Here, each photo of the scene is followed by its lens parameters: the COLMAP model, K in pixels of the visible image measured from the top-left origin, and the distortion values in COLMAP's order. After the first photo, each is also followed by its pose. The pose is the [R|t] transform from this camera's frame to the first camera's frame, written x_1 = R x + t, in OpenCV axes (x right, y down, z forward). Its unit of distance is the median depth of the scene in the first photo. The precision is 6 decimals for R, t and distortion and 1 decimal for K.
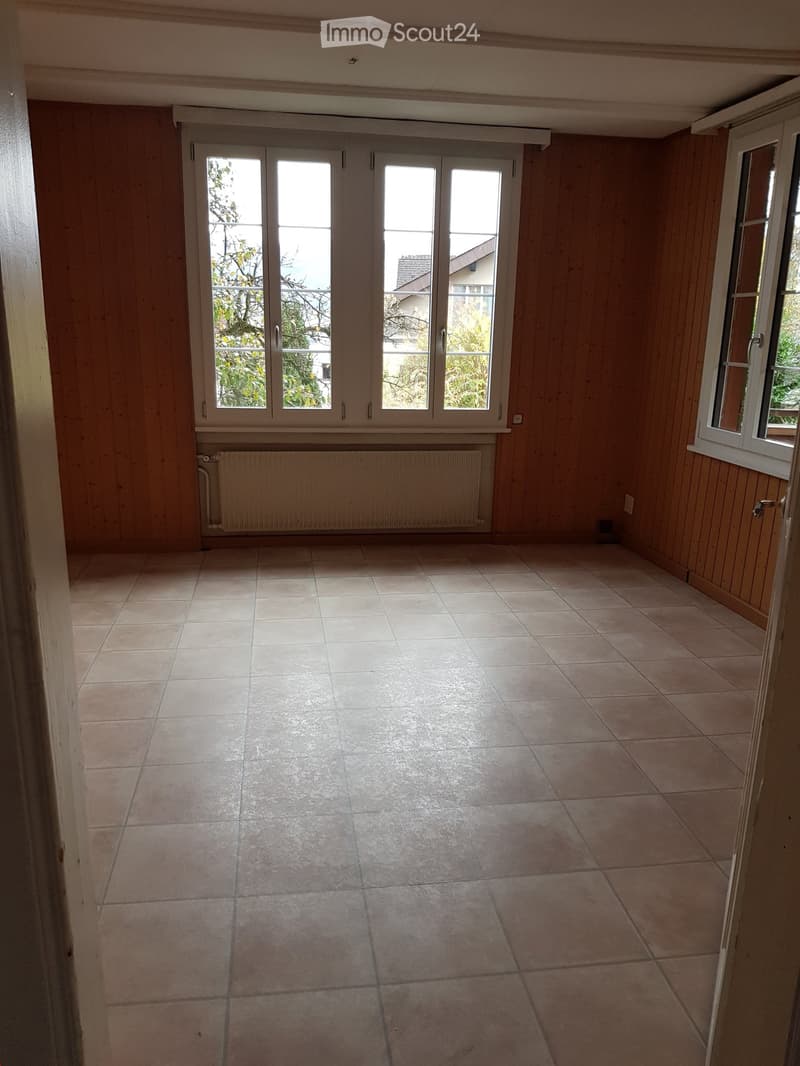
lens RADIAL K [[827.4, 0, 393.4], [0, 827.4, 538.2], [0, 0, 1]] dist [0.054592, -0.059855]
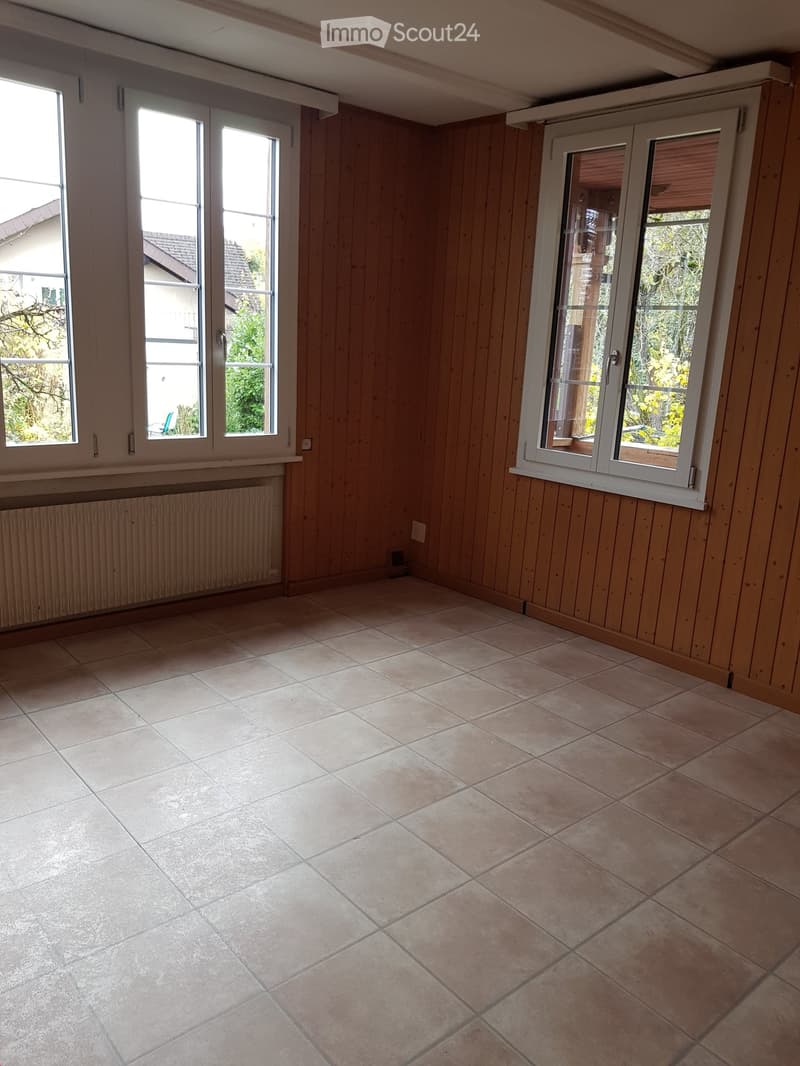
lens RADIAL K [[827.4, 0, 402.3], [0, 827.4, 540.4], [0, 0, 1]] dist [0.054592, -0.059855]
pose [[0.848000, -0.108544, 0.518762, -0.231948], [0.105123, 0.993804, 0.036101, -0.075467], [-0.519467, 0.023920, 0.854156, 0.271669]]
